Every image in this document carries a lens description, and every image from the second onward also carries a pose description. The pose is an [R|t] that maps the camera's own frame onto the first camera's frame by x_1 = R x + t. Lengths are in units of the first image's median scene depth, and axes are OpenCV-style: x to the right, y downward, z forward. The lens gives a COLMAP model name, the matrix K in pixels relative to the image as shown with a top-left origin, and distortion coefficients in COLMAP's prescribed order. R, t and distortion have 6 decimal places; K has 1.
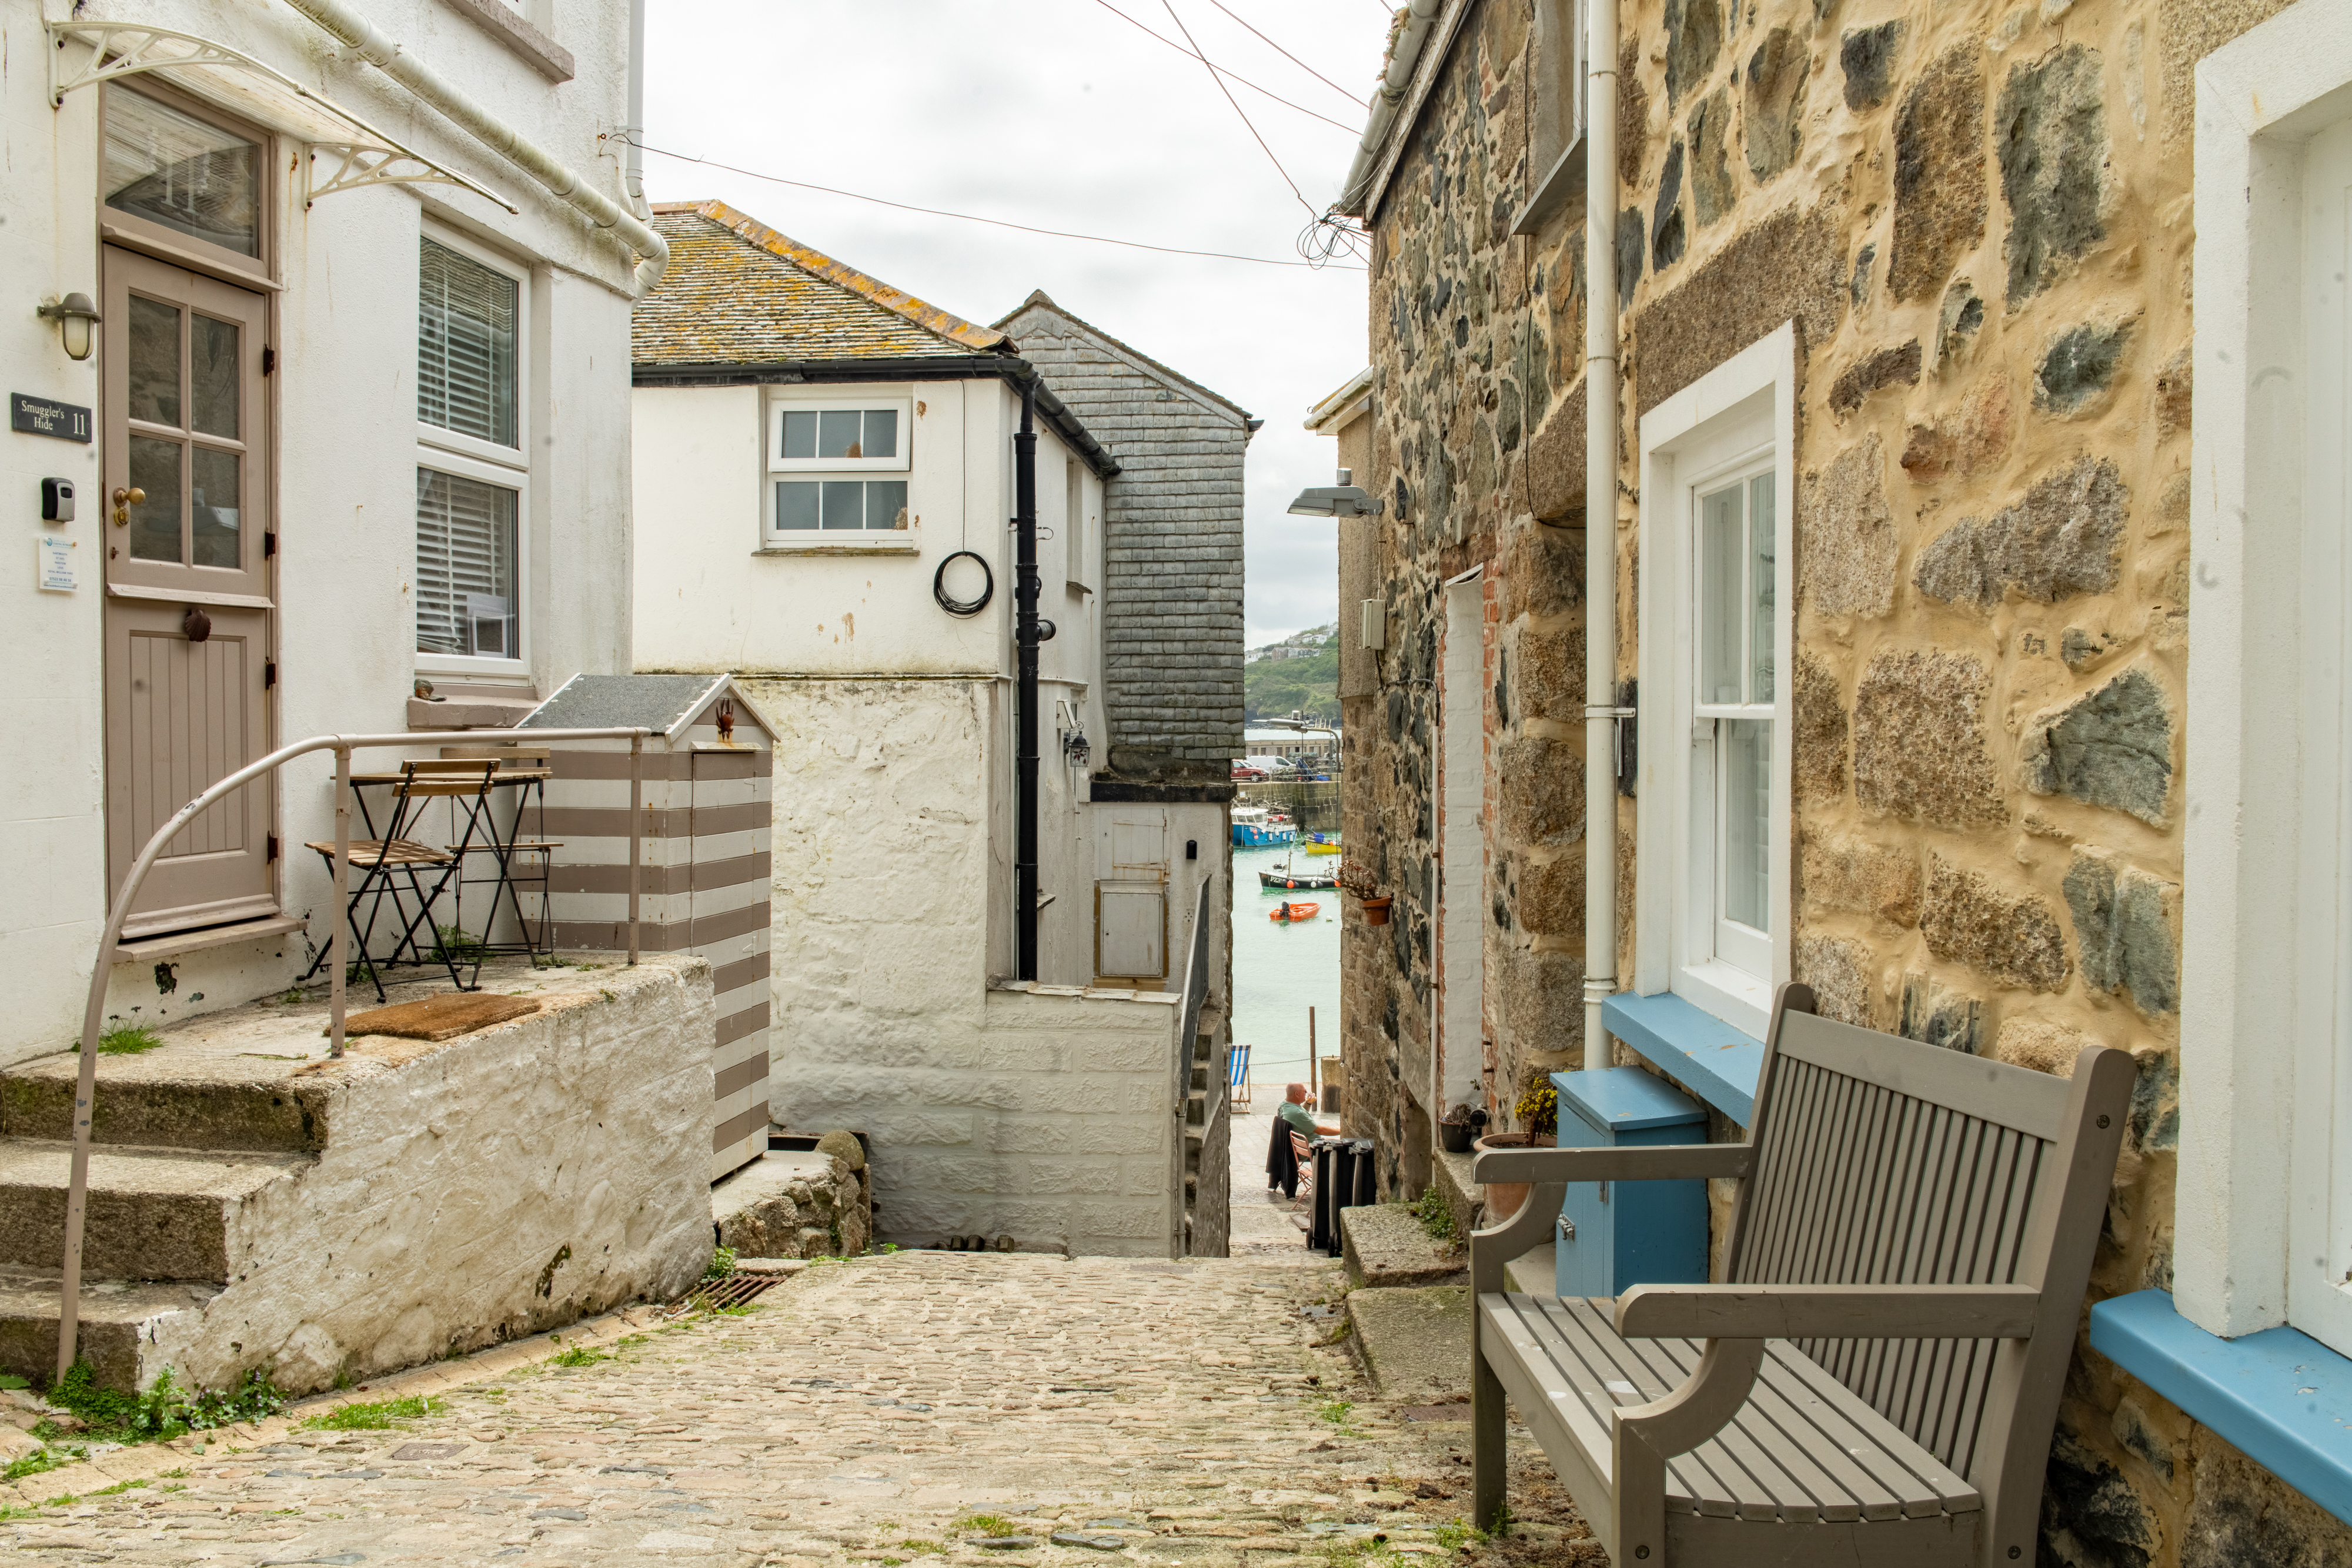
lens RADIAL K [[1942.9, 0, 1166.2], [0, 1942.9, 788.2], [0, 0, 1]] dist [-0.016352, -0.004794]
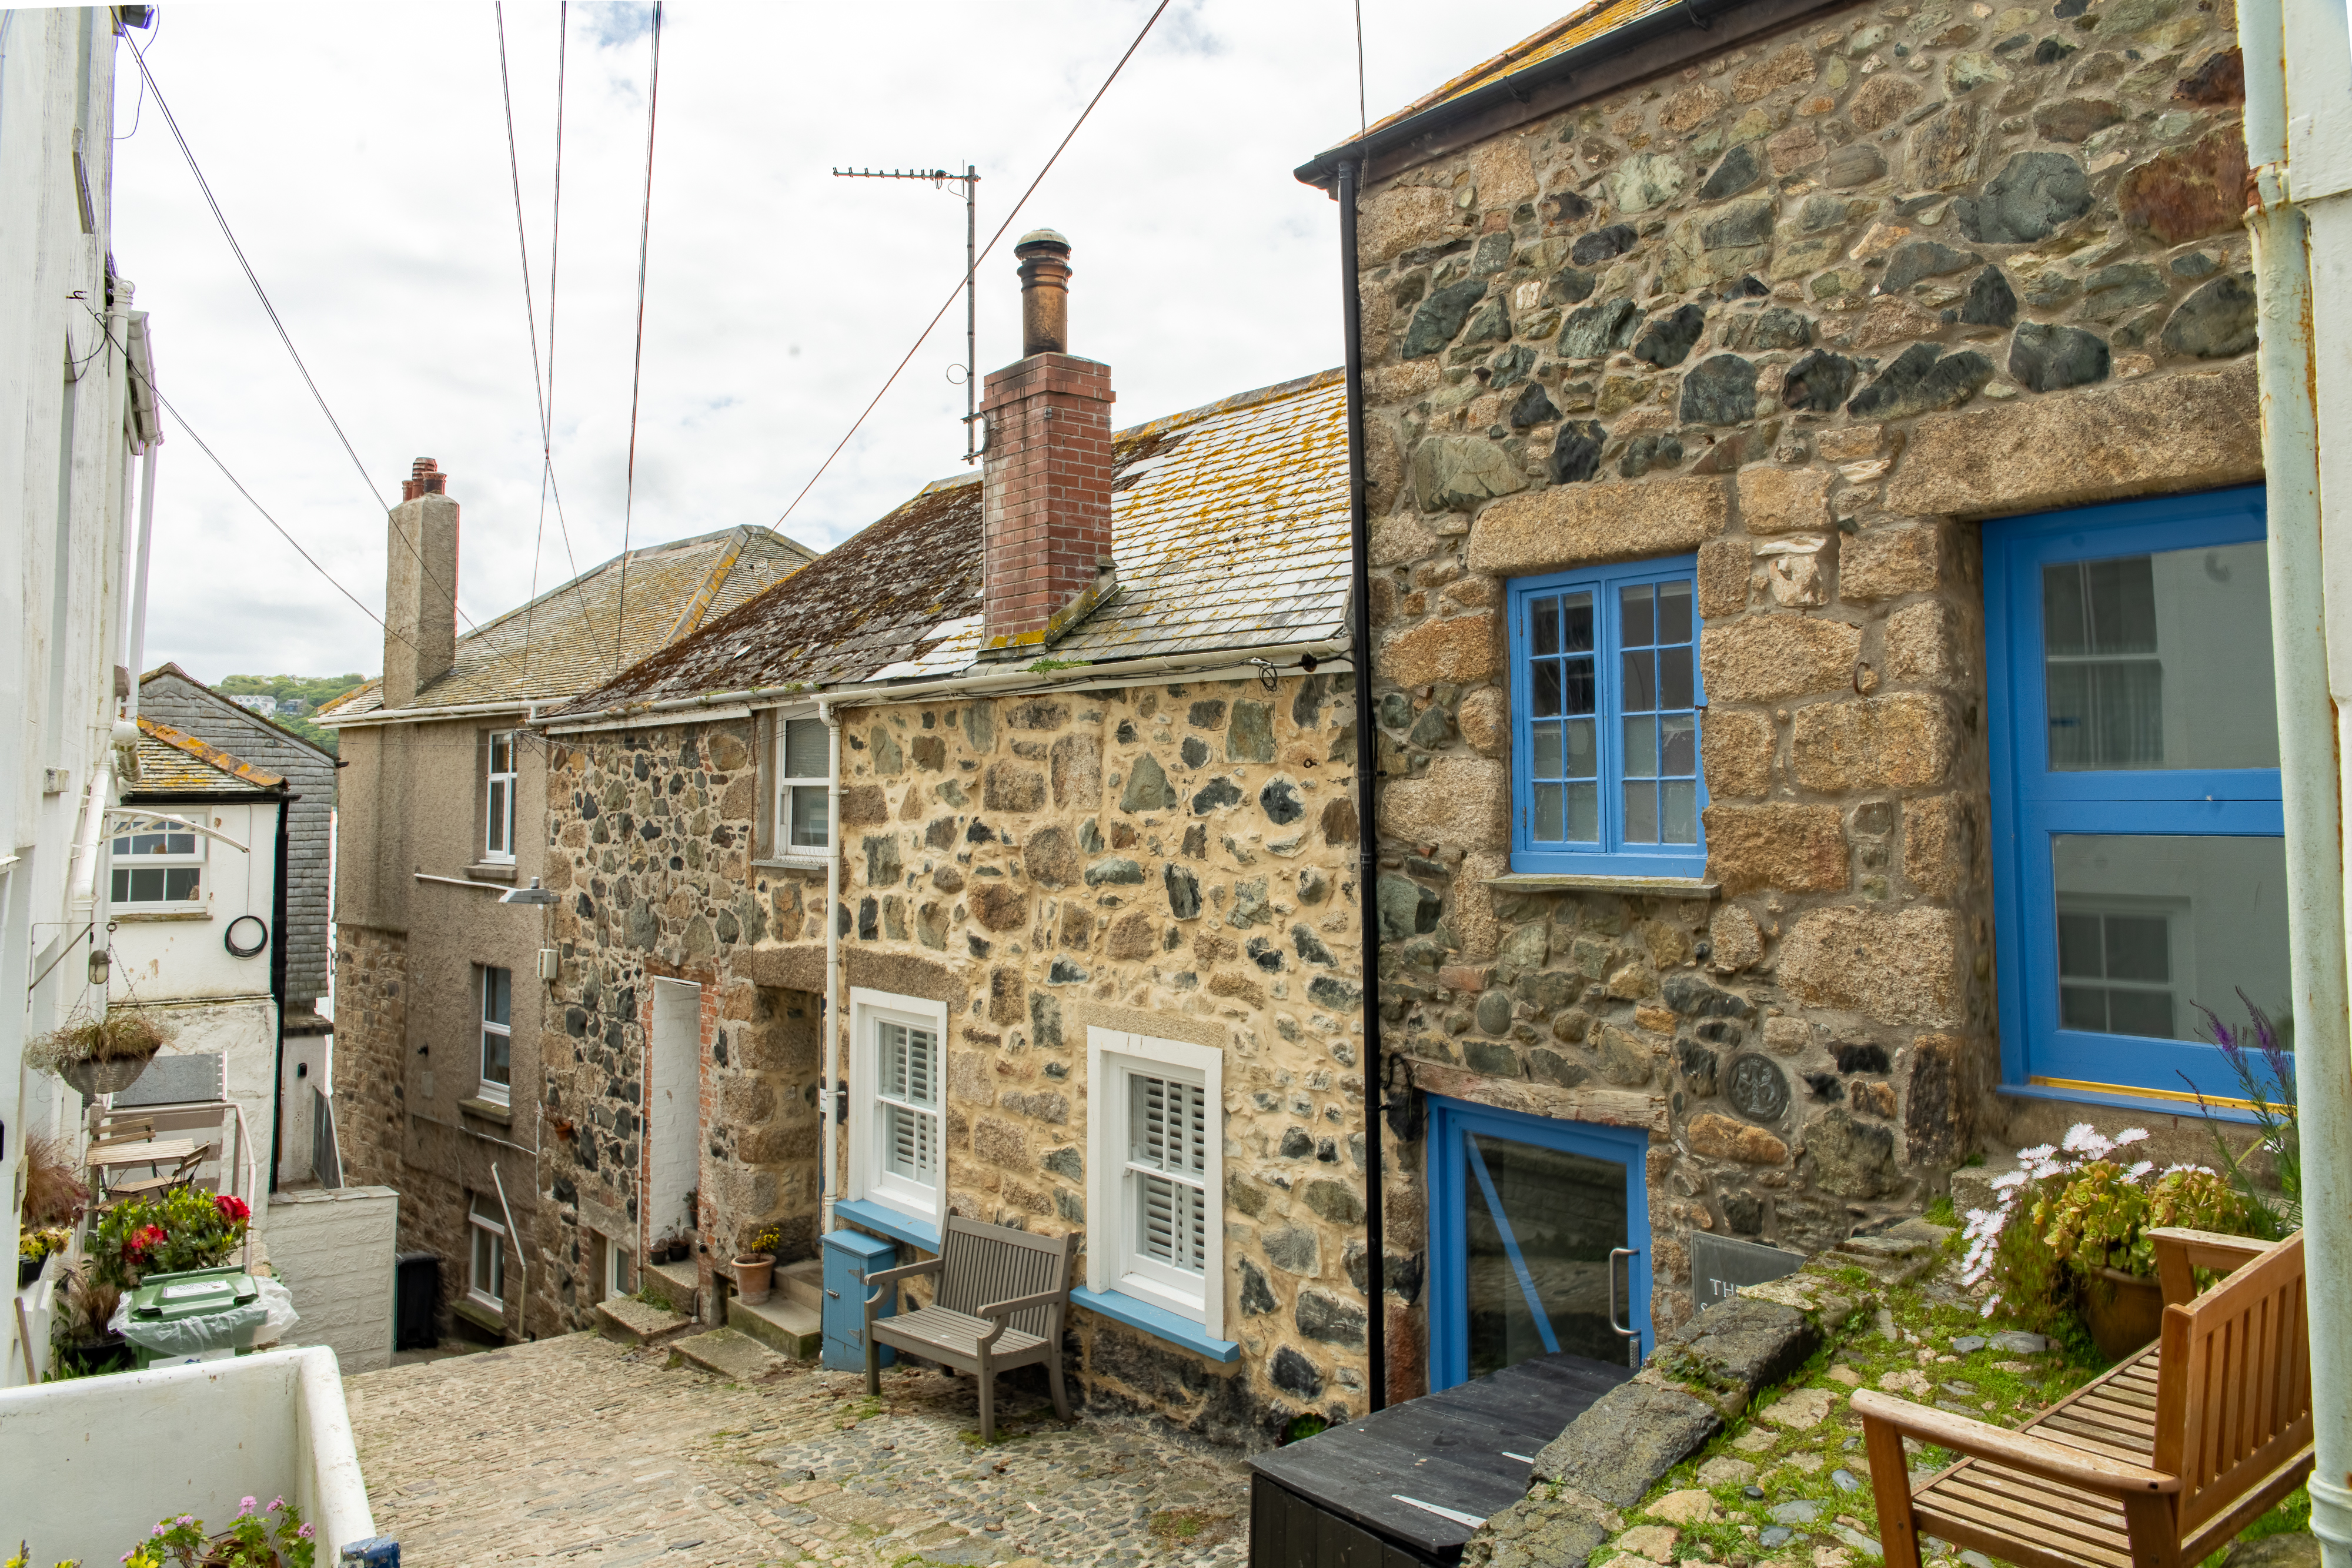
lens RADIAL K [[1627.4, 0, 1170.4], [0, 1627.4, 785.6], [0, 0, 1]] dist [-0.005330, -0.002476]
pose [[0.761092, 0.011540, 0.648542, -1.099051], [0.019992, 0.998949, -0.041236, -0.454524], [-0.648336, 0.044349, 0.760061, -1.265558]]
